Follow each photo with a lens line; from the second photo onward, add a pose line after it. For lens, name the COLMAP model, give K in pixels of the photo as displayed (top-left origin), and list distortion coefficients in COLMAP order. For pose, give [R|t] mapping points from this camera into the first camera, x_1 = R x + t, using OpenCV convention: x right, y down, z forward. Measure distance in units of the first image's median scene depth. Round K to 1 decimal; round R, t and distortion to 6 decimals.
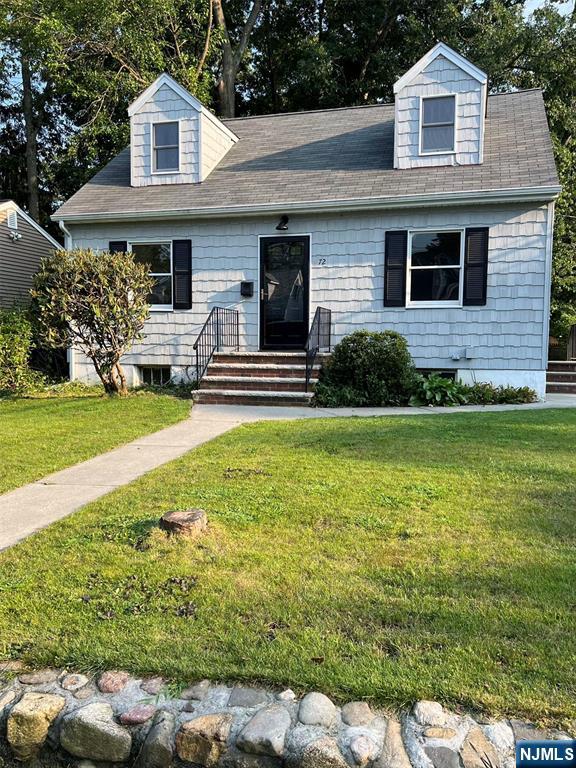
lens RADIAL K [[641.0, 0, 288.0], [0, 641.0, 384.0], [0, 0, 1]] dist [0.098109, -0.209894]
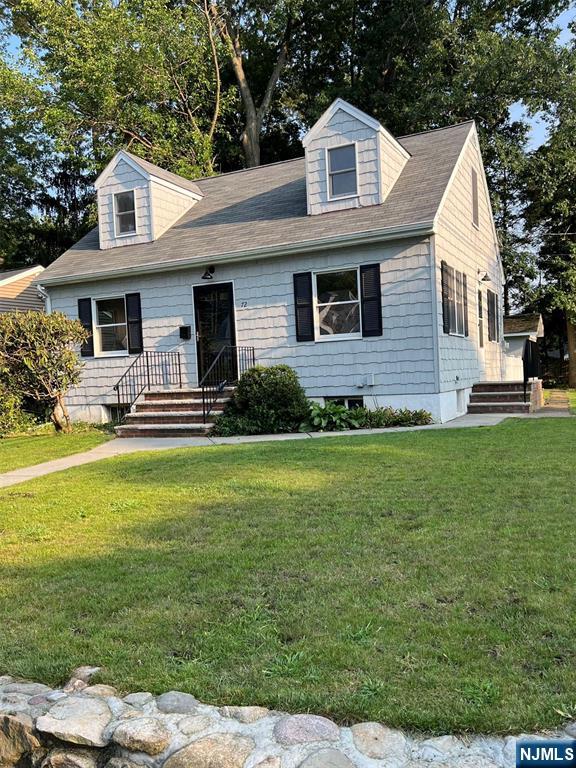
lens RADIAL K [[641.0, 0, 288.0], [0, 641.0, 384.0], [0, 0, 1]] dist [0.098109, -0.209894]
pose [[0.983024, -0.051132, -0.176210, 0.315481], [0.043235, 0.997893, -0.048367, 0.003583], [0.178312, 0.039927, 0.983164, -0.068885]]
